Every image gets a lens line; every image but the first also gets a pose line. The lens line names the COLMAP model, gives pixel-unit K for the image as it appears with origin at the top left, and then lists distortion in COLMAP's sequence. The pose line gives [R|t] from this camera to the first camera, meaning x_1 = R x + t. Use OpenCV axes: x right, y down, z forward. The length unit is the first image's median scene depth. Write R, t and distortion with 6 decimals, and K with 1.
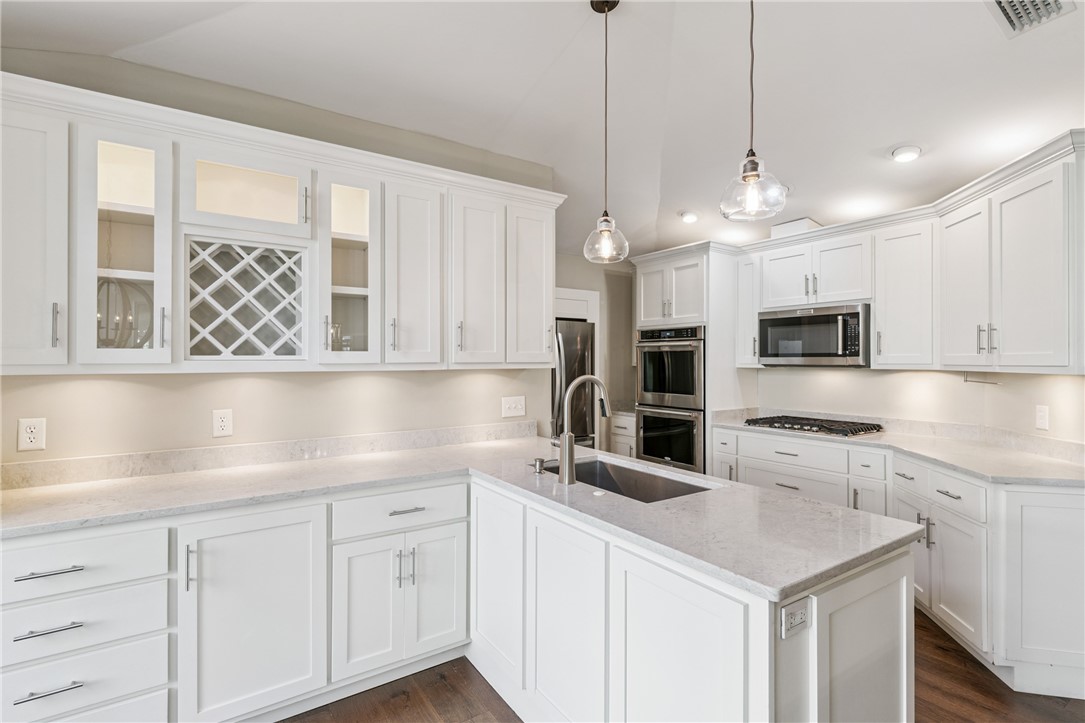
lens RADIAL K [[515.0, 0, 535.5], [0, 515.0, 353.0], [0, 0, 1]] dist [0.000569, -0.001153]
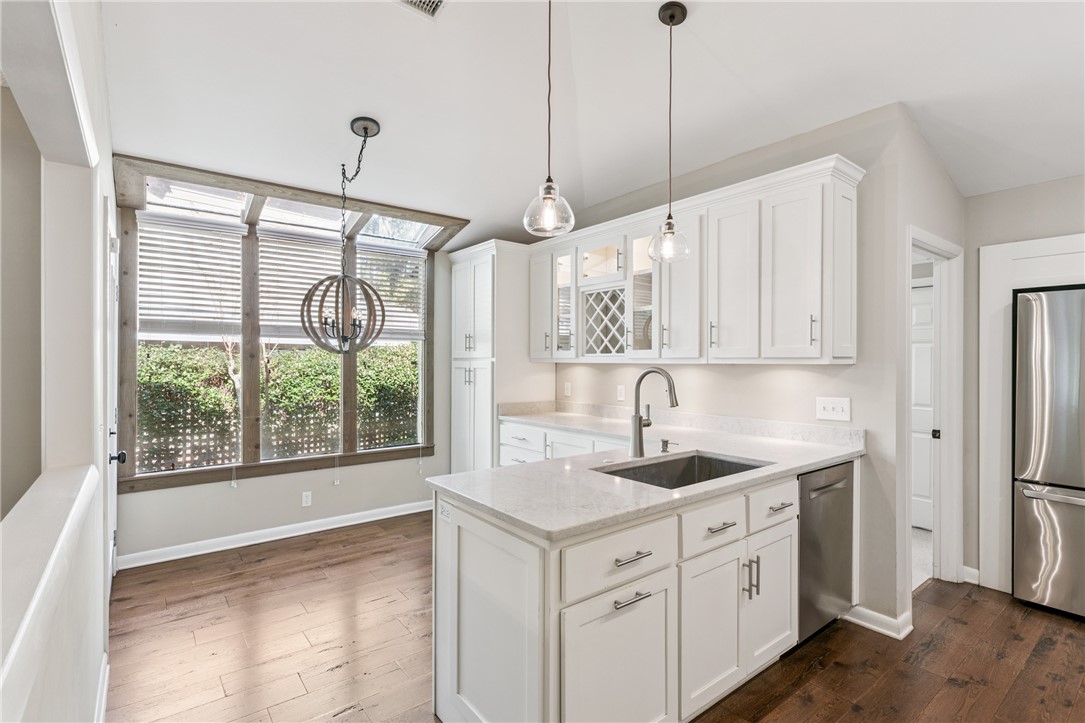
lens RADIAL K [[515.0, 0, 535.5], [0, 515.0, 353.0], [0, 0, 1]] dist [0.000569, -0.001153]
pose [[0.071028, -0.005660, -0.997458, 1.149236], [0.018497, 0.999819, -0.004356, 0.006016], [0.997303, -0.018141, 0.071120, 0.622326]]
